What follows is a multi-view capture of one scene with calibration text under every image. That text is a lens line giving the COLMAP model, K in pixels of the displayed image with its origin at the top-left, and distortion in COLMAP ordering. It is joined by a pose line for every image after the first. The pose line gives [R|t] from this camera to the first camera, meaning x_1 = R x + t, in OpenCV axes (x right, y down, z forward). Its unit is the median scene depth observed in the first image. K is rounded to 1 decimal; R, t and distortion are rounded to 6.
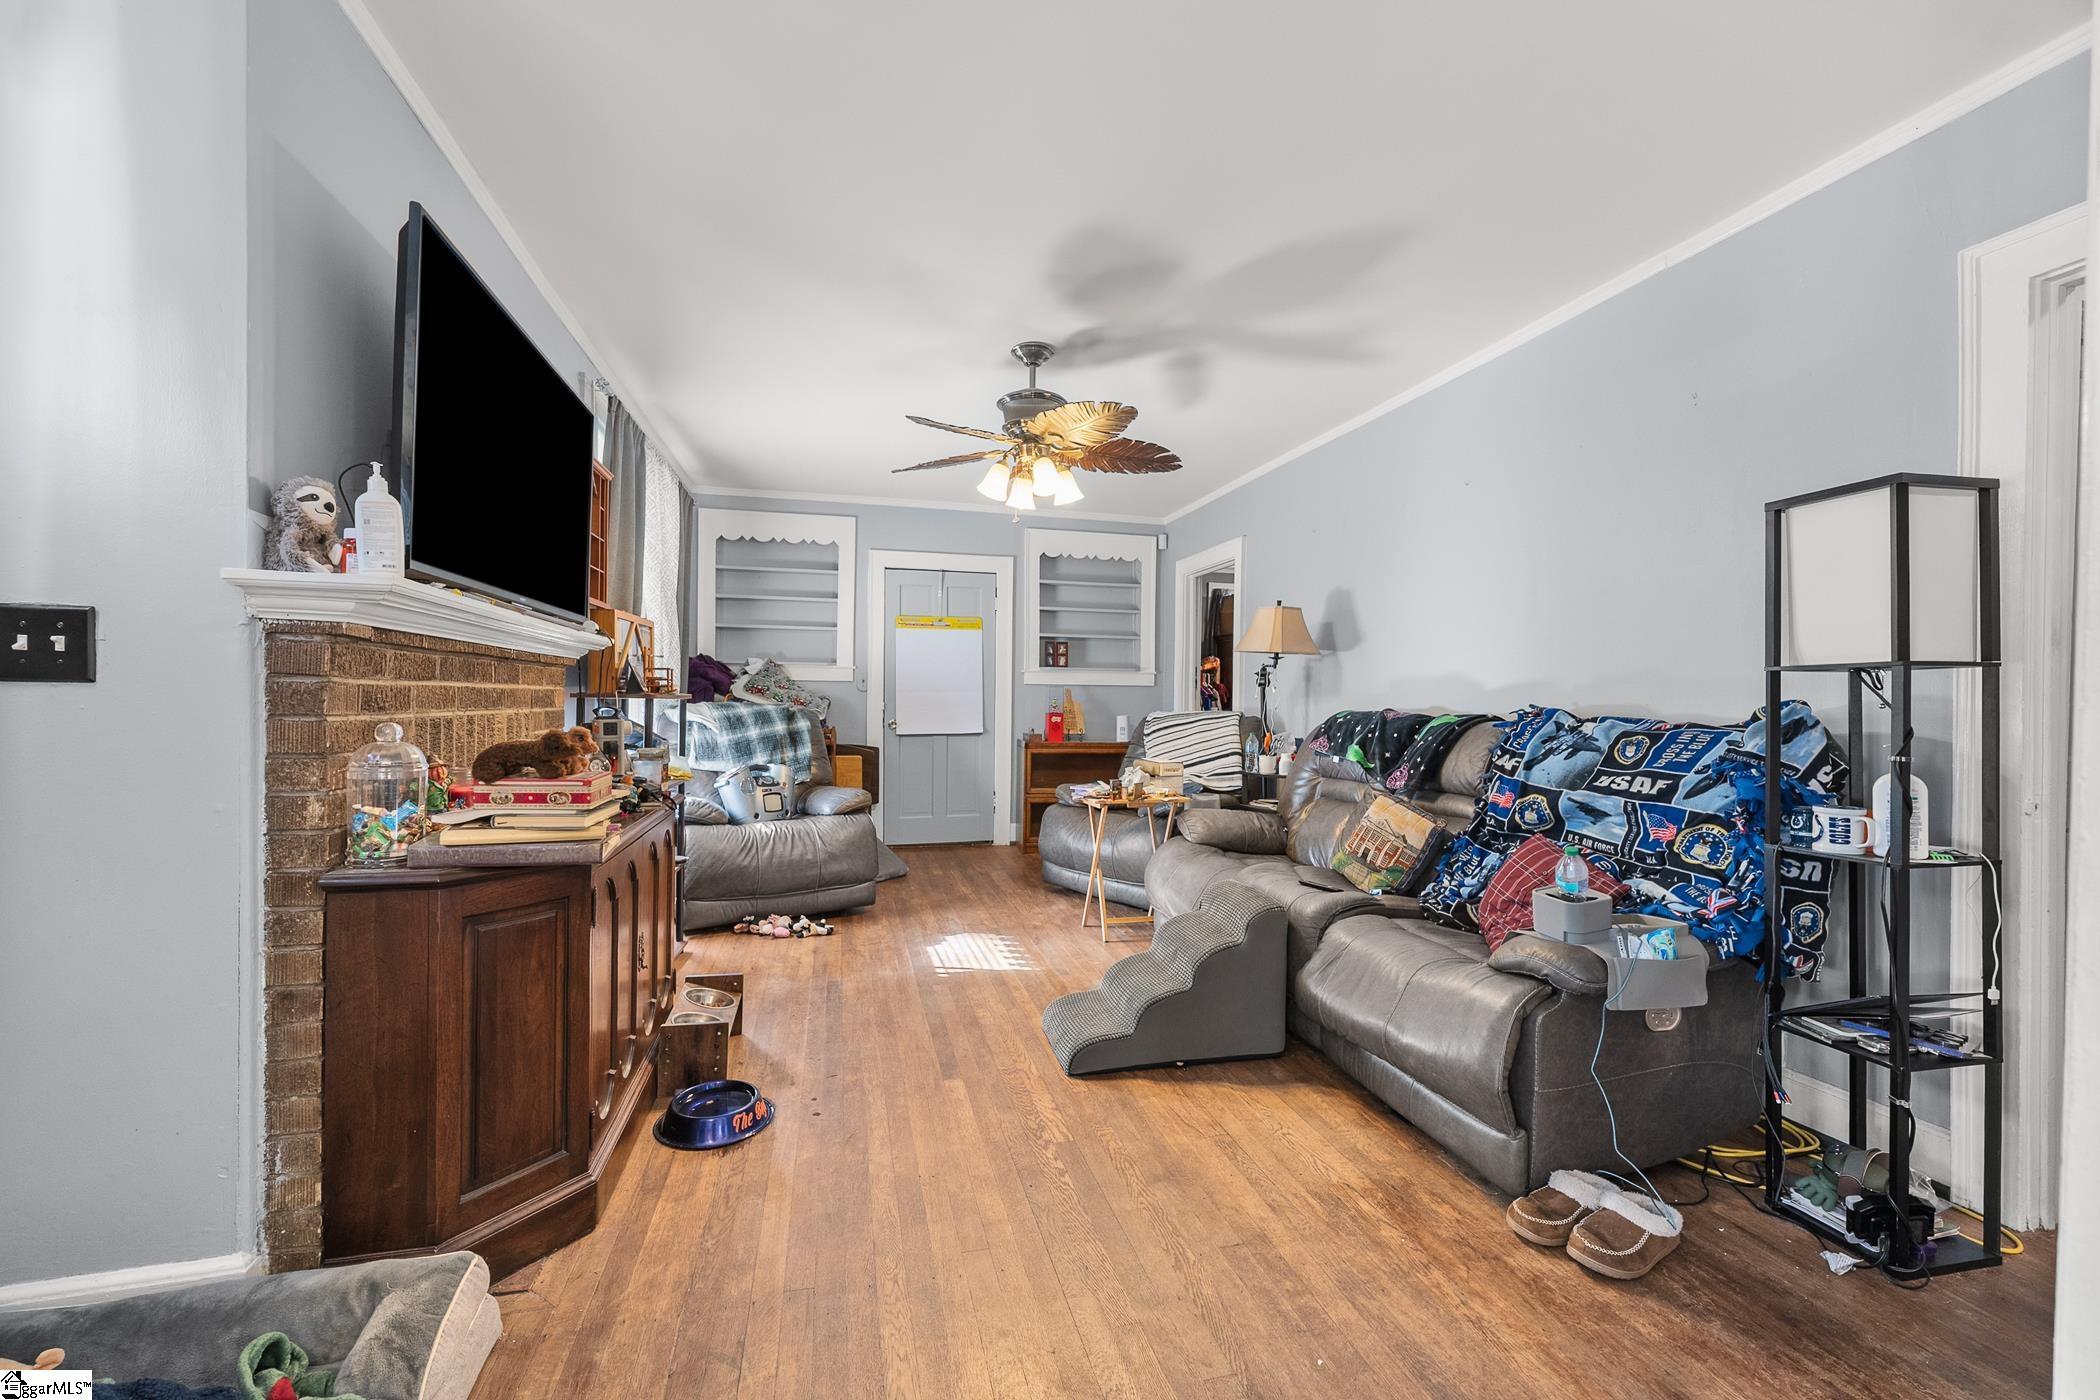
lens RADIAL K [[836.7, 0, 1045.1], [0, 836.7, 702.2], [0, 0, 1]] dist [0.002407, 0.000290]
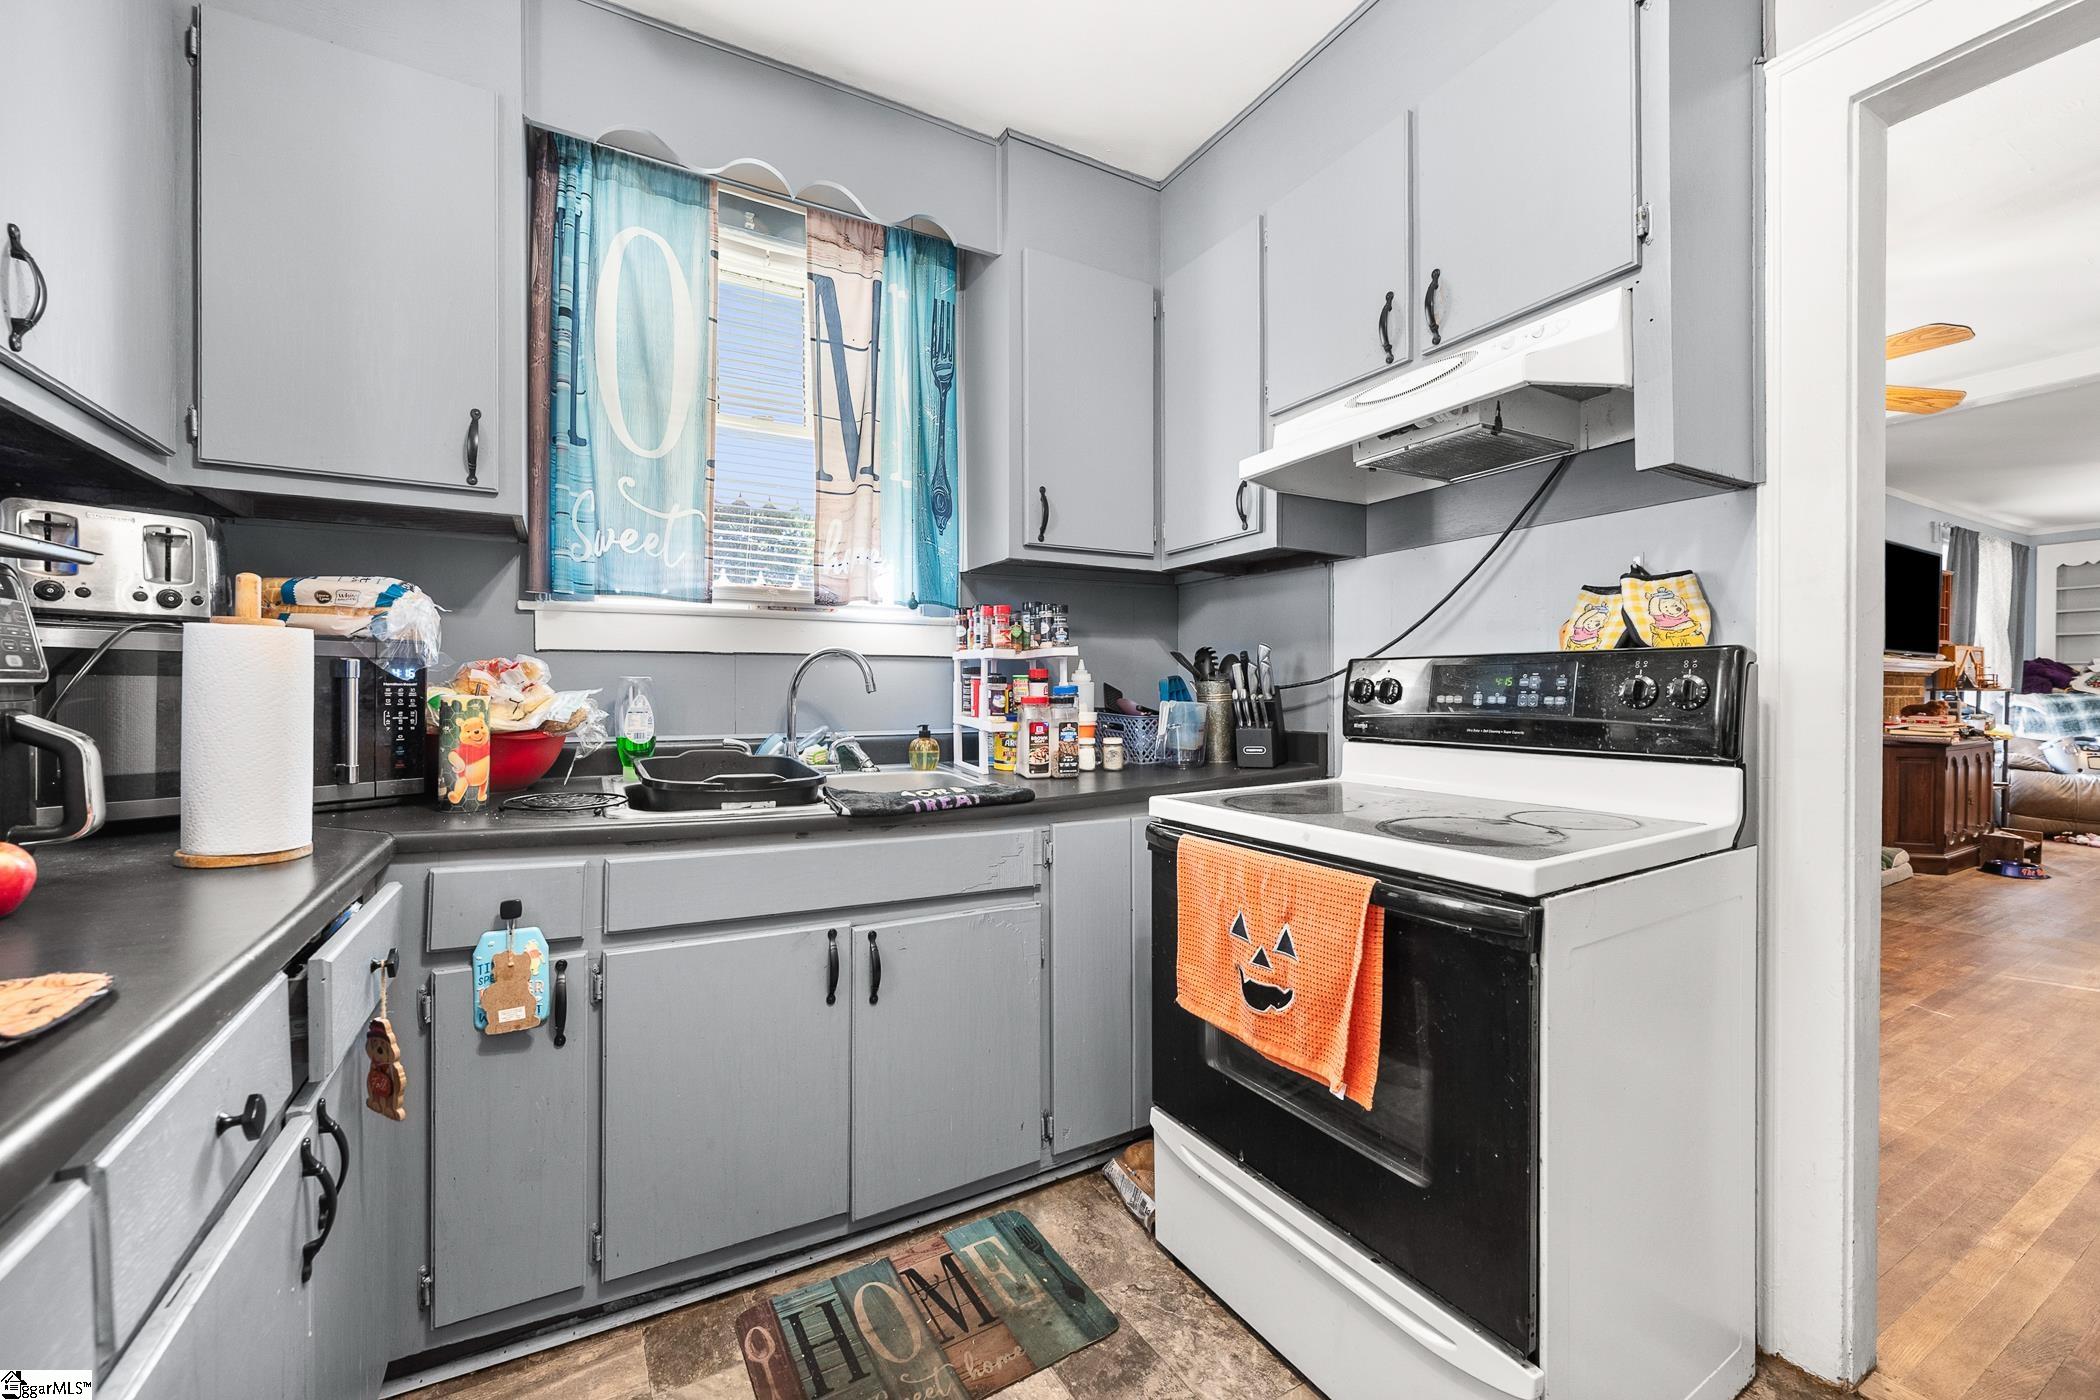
lens RADIAL K [[836.7, 0, 1045.5], [0, 836.7, 704.2], [0, 0, 1]] dist [0.002407, 0.000290]
pose [[0.272862, 0.007511, -0.962024, 0.631264], [-0.000510, 0.999971, 0.007662, 0.009465], [0.962053, -0.001601, 0.272858, -1.257221]]
